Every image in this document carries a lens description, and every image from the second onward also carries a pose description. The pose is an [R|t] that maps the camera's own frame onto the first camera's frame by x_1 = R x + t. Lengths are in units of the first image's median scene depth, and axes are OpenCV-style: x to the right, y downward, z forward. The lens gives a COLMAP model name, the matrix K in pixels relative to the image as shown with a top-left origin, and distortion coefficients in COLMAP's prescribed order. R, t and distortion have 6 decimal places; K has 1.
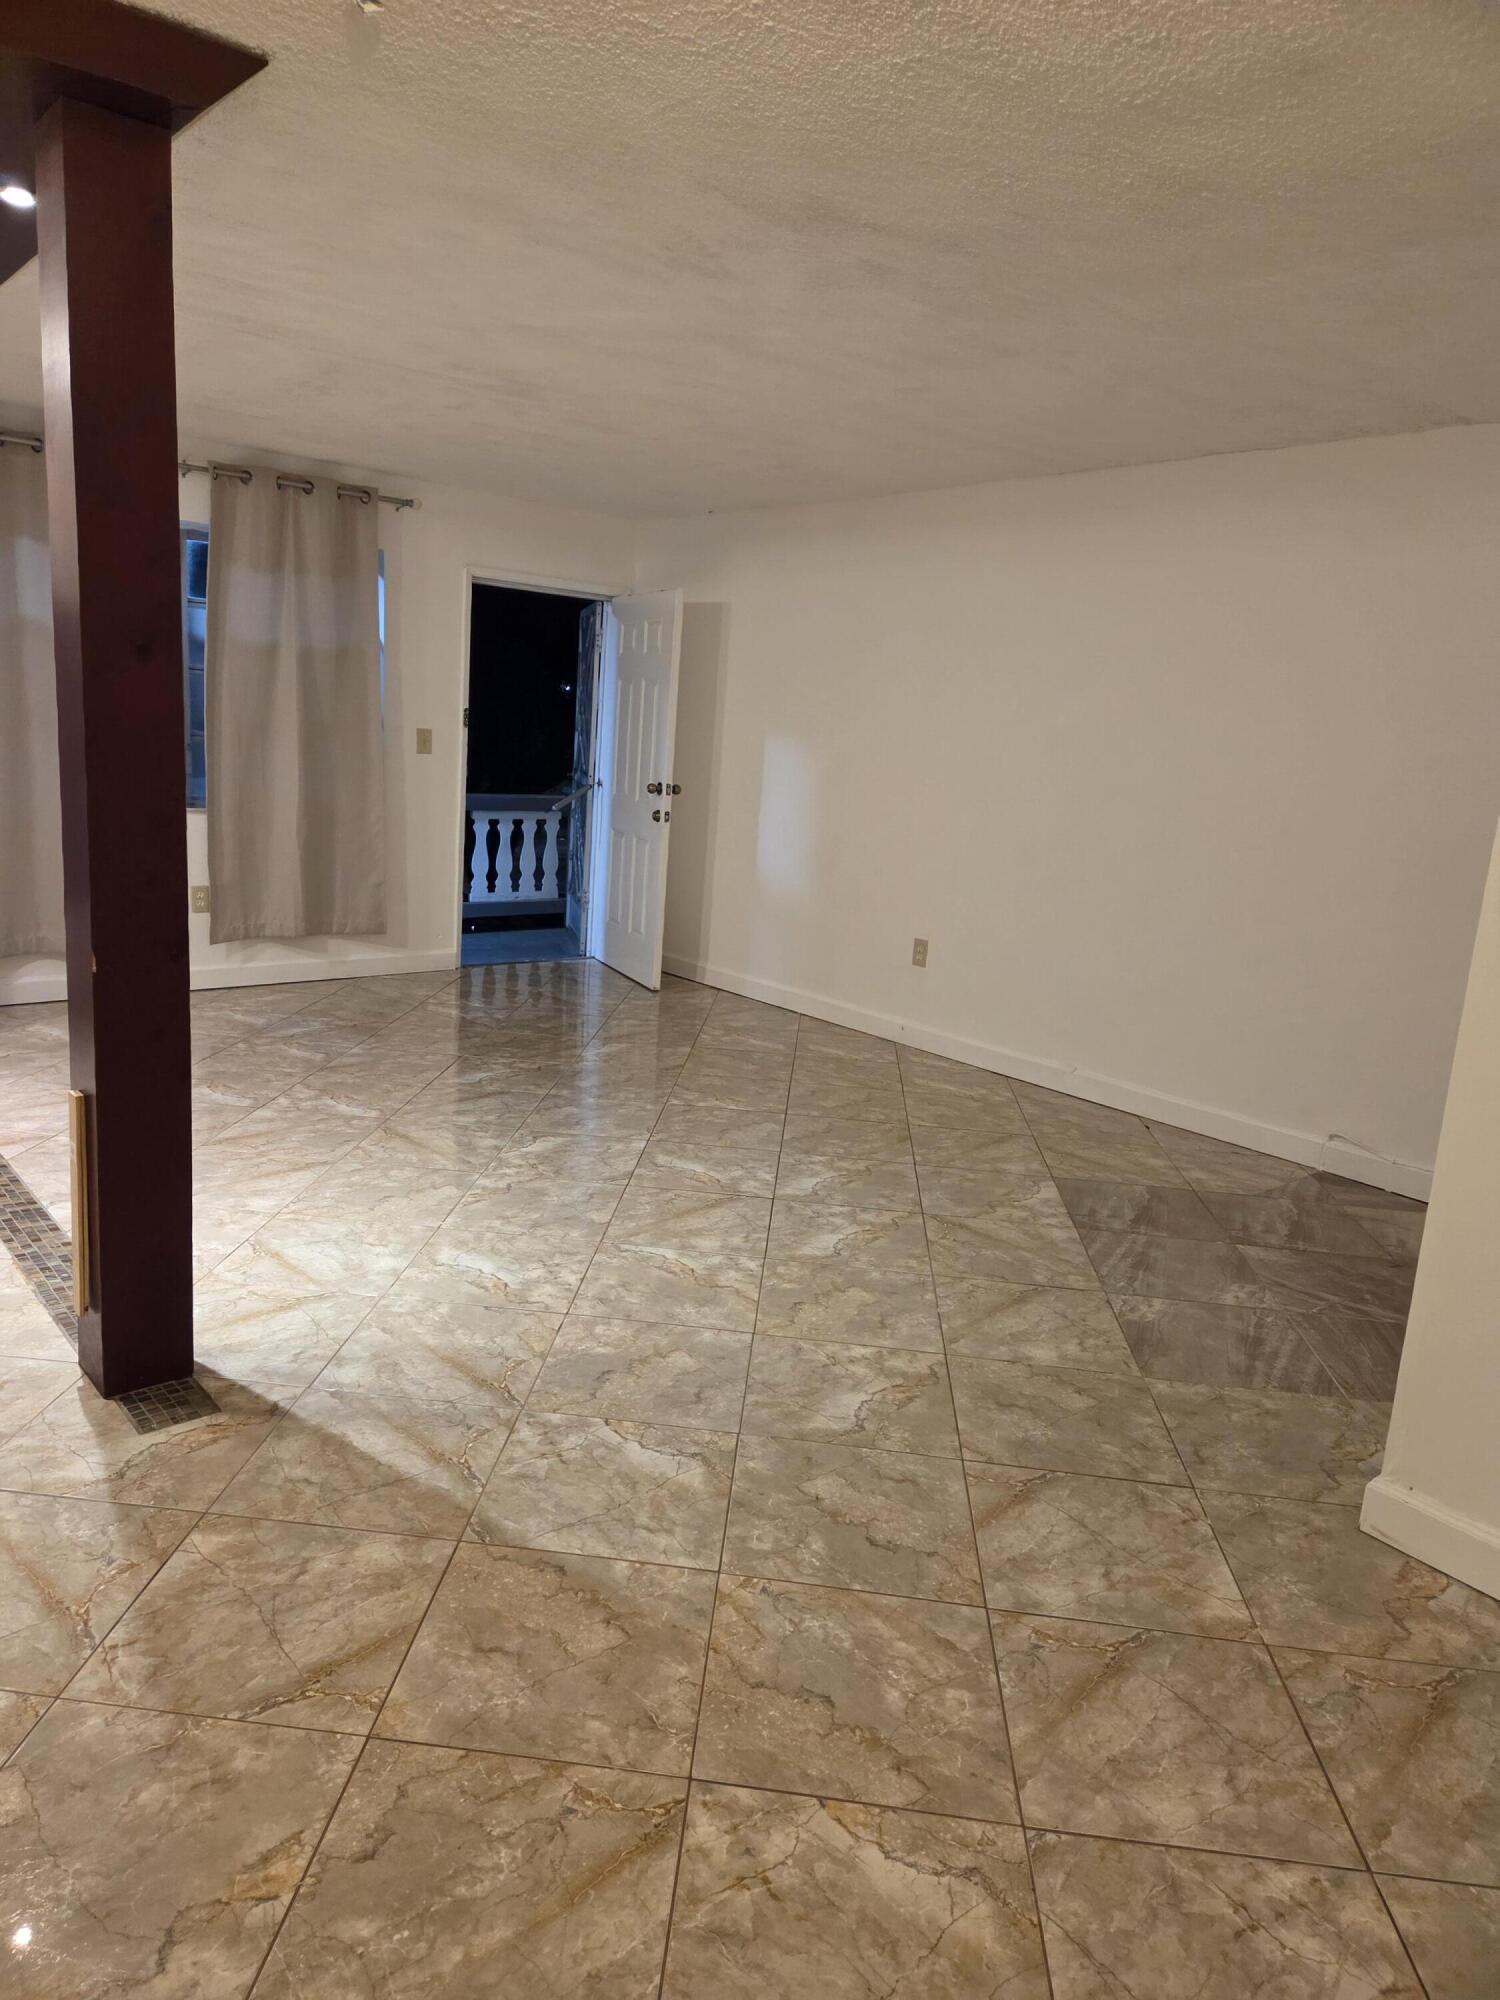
lens RADIAL K [[1325.9, 0, 723.7], [0, 1325.9, 980.3], [0, 0, 1]] dist [0.085997, -0.079786]
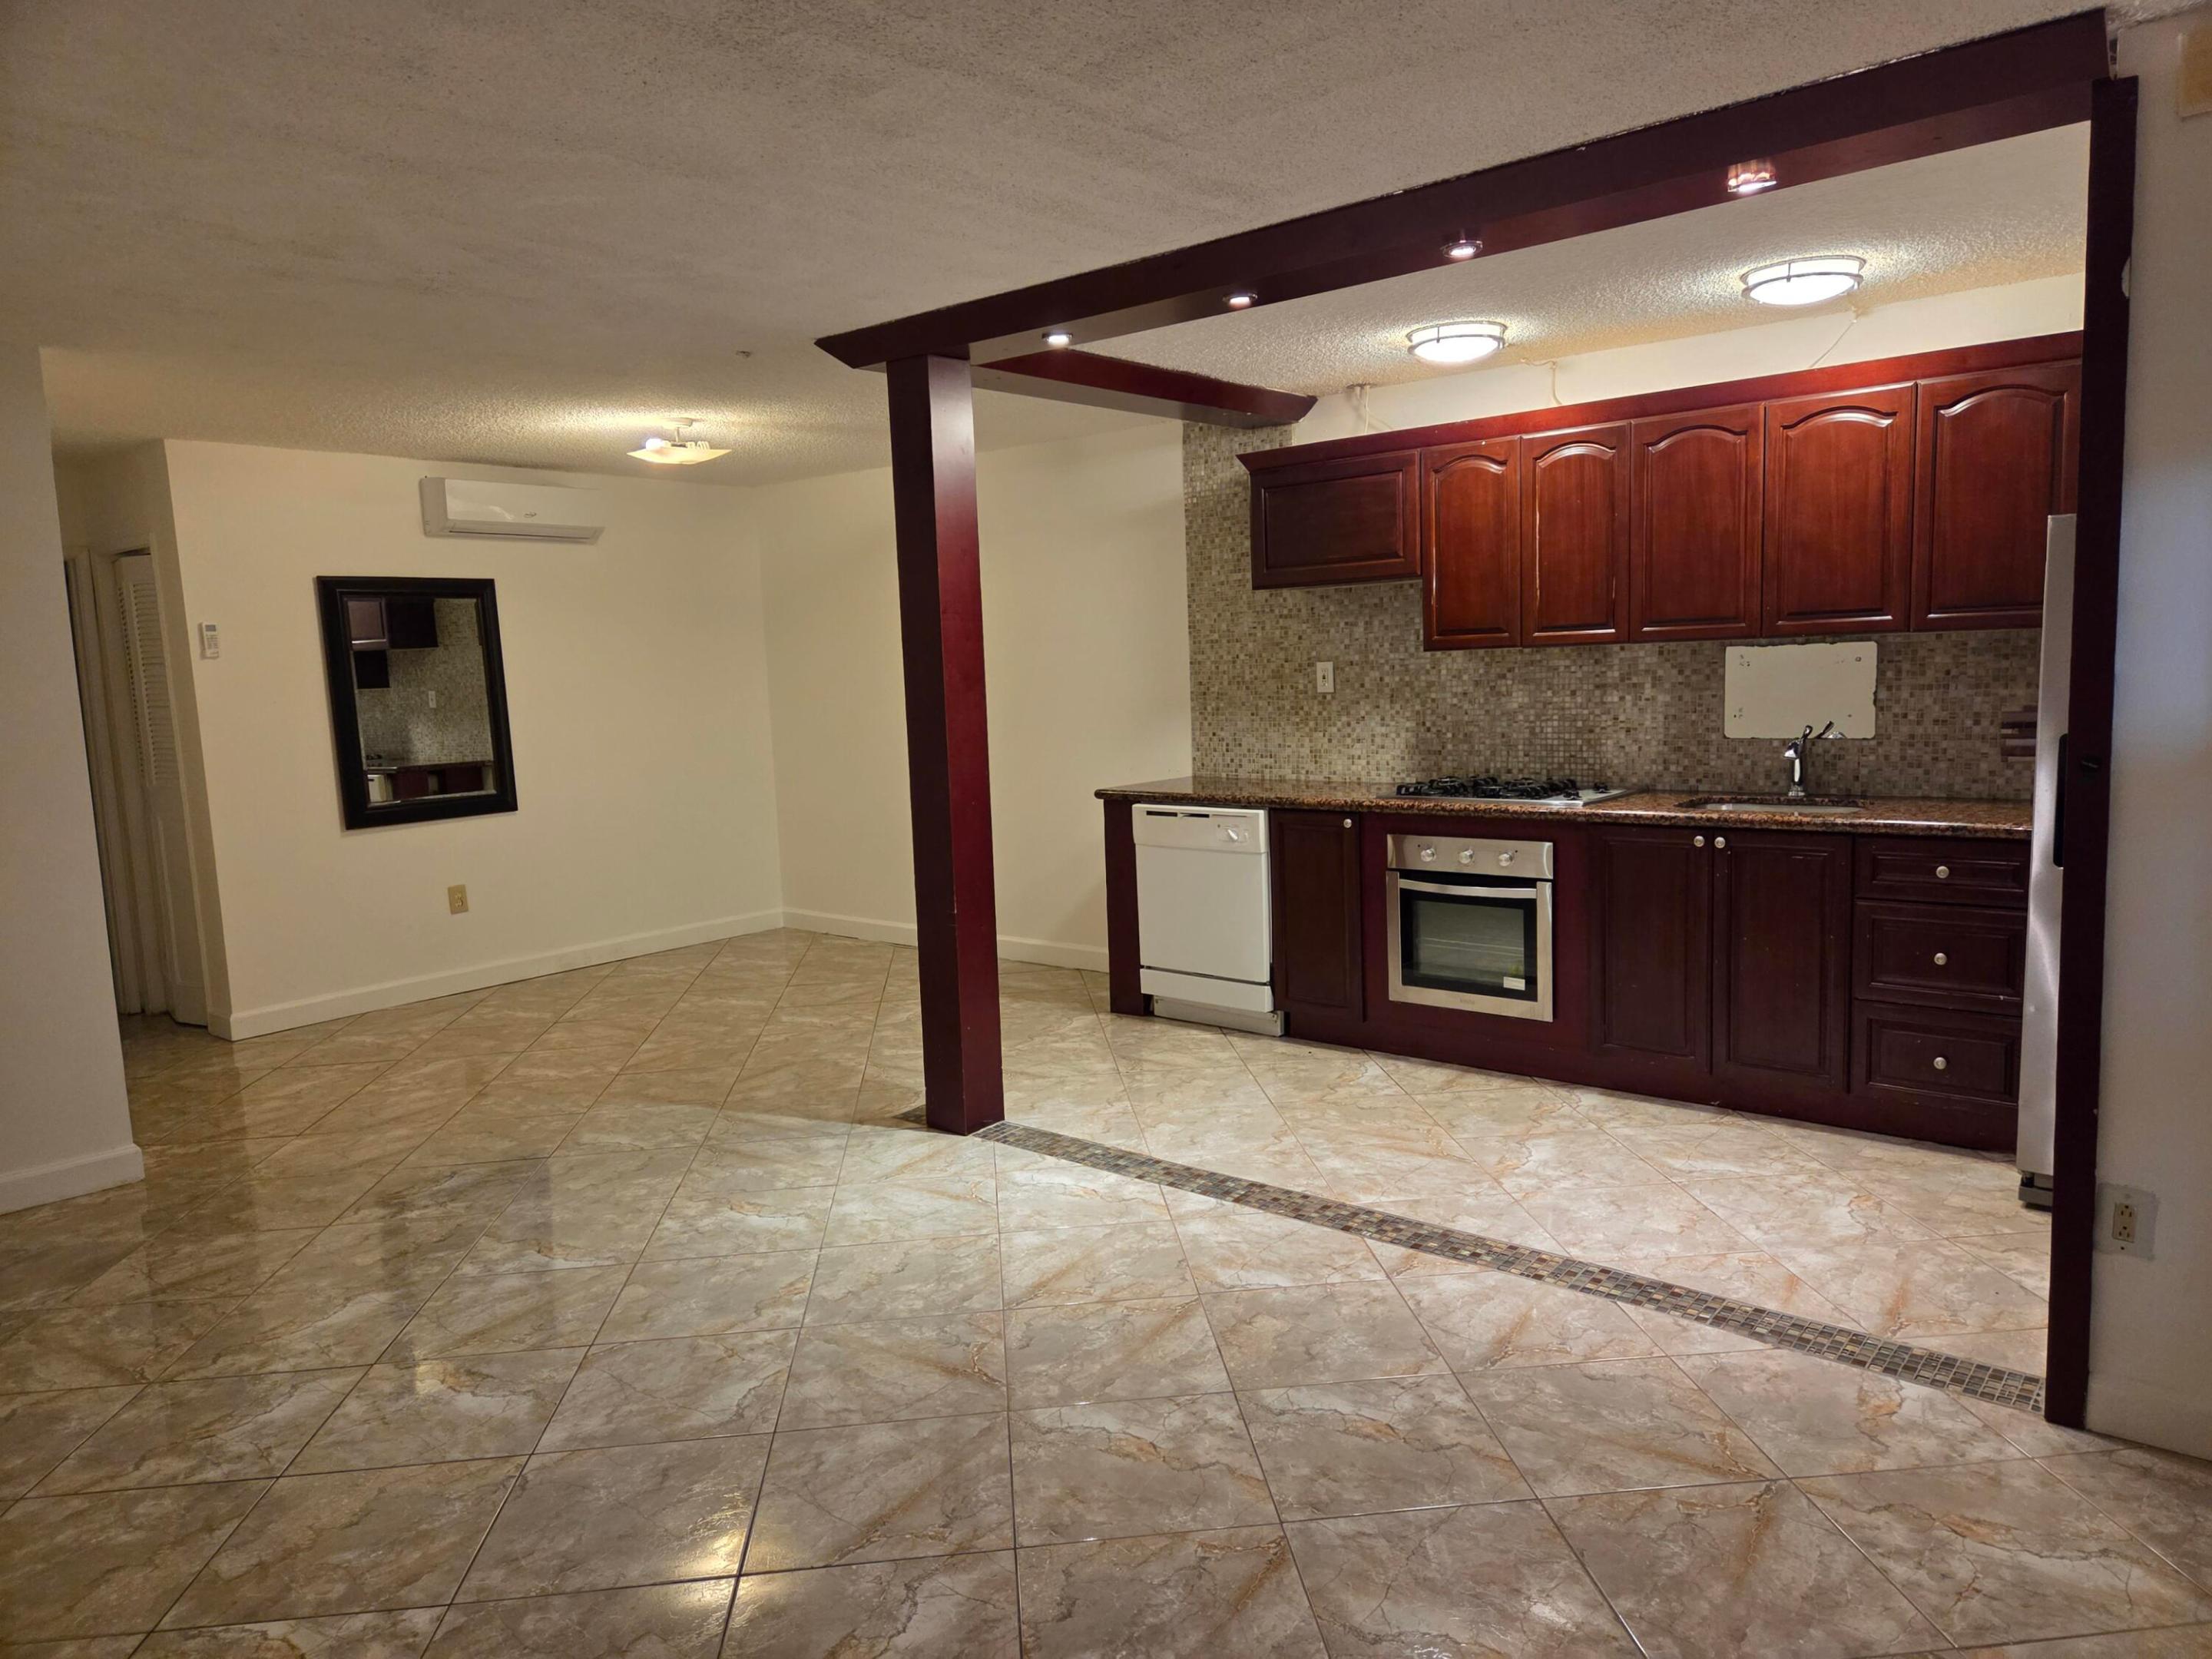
lens RADIAL K [[1478.0, 0, 1112.0], [0, 1478.0, 837.2], [0, 0, 1]] dist [0.086694, -0.087271]
pose [[-0.982185, -0.007384, -0.187770, -0.219930], [-0.064552, 0.951680, 0.300231, -0.414075], [0.176480, 0.307003, -0.935203, 1.949392]]
